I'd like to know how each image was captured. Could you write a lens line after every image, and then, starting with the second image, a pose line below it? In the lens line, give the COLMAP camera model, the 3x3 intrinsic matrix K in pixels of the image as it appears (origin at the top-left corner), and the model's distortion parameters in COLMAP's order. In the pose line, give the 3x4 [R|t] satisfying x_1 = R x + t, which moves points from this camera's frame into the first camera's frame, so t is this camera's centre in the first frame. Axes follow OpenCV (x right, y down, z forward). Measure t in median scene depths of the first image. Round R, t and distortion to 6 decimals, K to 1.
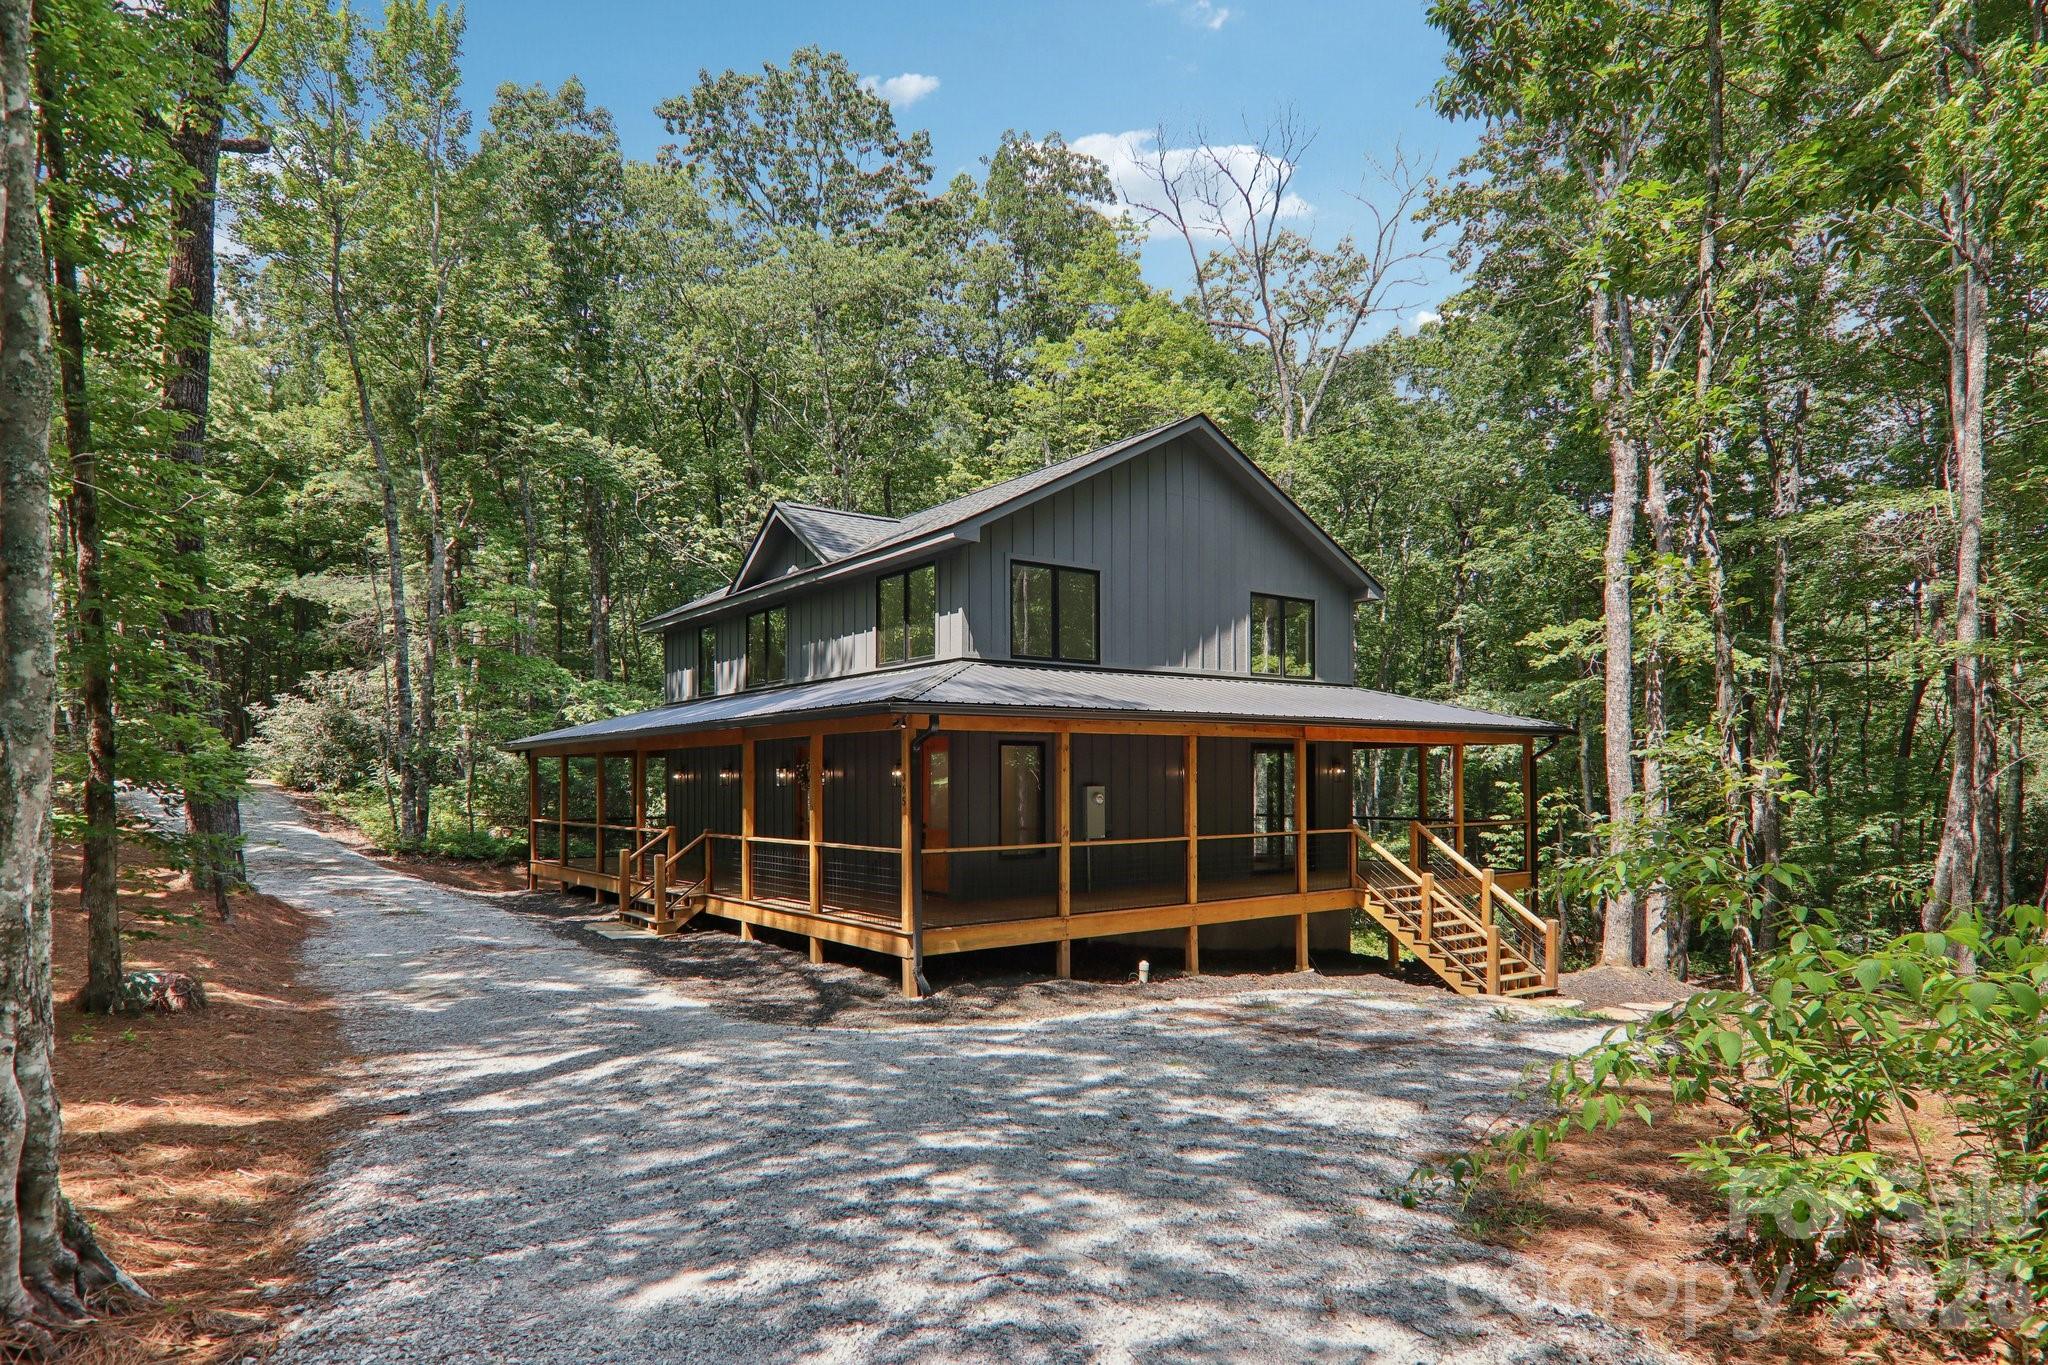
lens RADIAL K [[1137.6, 0, 1022.6], [0, 1137.6, 715.8], [0, 0, 1]] dist [0.024378, -0.000394]
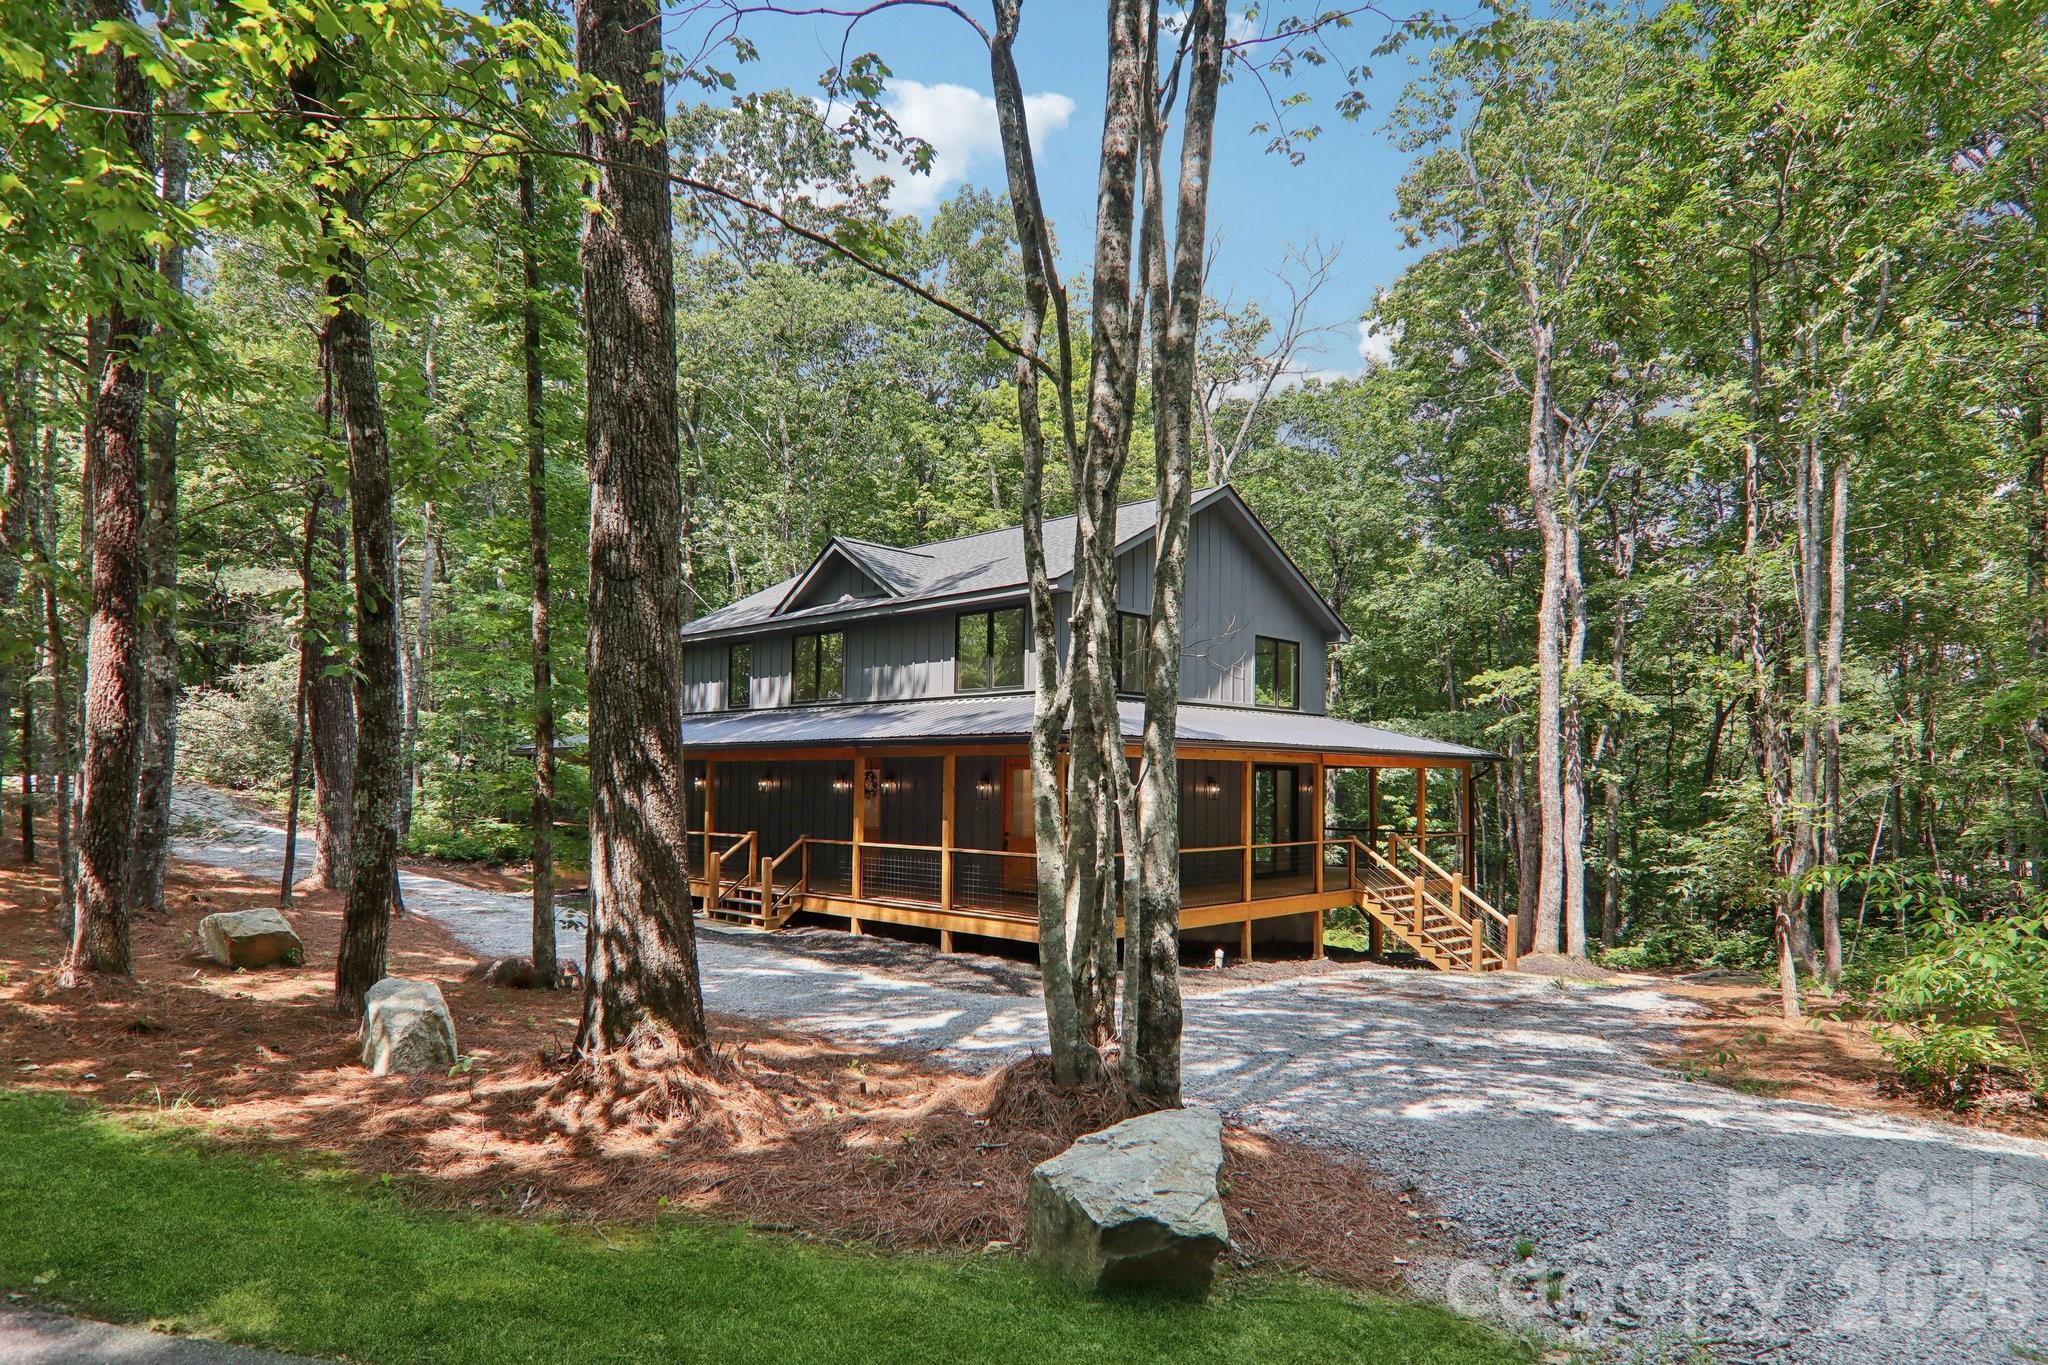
lens RADIAL K [[1134.8, 0, 1023.8], [0, 1134.8, 689.3], [0, 0, 1]] dist [0.031294, -0.017621]
pose [[0.988255, 0.026829, 0.150440, -0.244734], [-0.023037, 0.999373, -0.026895, -0.018698], [-0.151067, 0.023114, 0.988253, -0.137336]]
